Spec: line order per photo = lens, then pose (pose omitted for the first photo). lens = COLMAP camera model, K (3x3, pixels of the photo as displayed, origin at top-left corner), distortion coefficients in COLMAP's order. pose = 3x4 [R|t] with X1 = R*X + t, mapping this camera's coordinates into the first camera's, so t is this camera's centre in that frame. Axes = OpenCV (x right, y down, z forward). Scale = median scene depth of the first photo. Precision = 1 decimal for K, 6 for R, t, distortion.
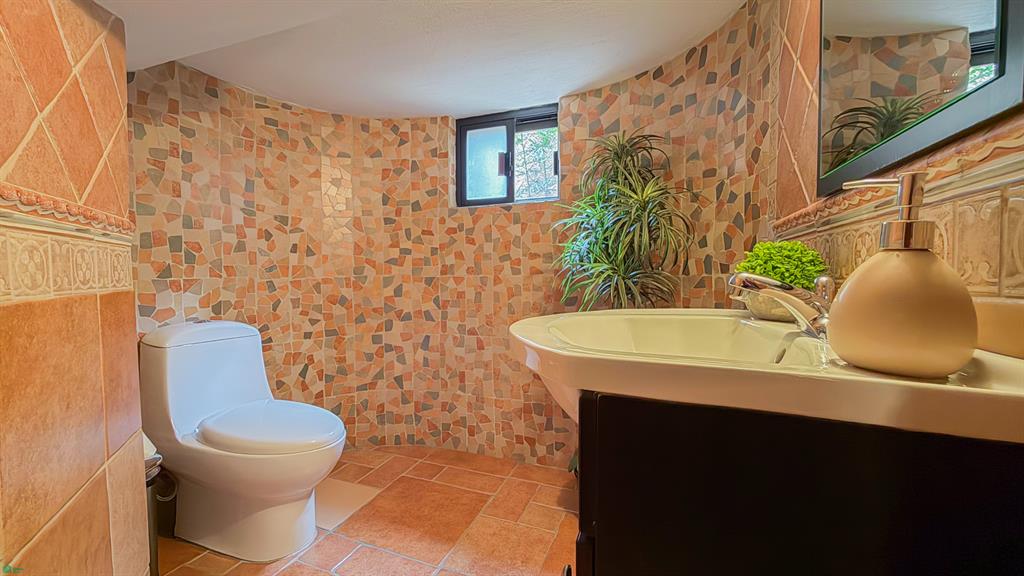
lens RADIAL K [[406.3, 0, 503.6], [0, 406.3, 288.4], [0, 0, 1]] dist [0.002422, 0.000271]
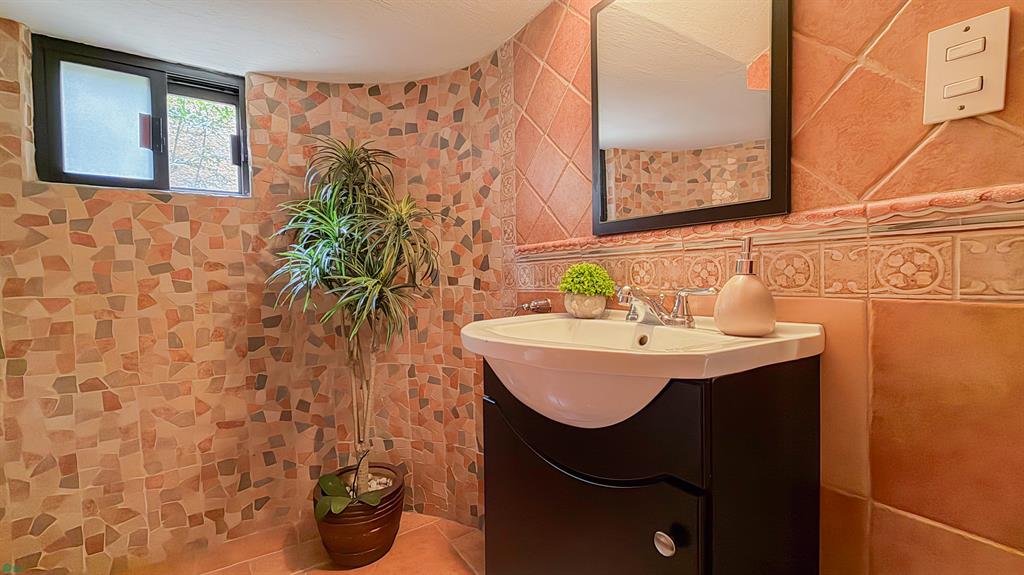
lens RADIAL K [[406.3, 0, 503.6], [0, 406.3, 287.9], [0, 0, 1]] dist [0.002422, 0.000271]
pose [[0.599146, -0.025085, 0.800247, -0.205284], [0.046194, 0.998927, -0.003272, -0.012073], [-0.799306, 0.038927, 0.599662, 0.115744]]
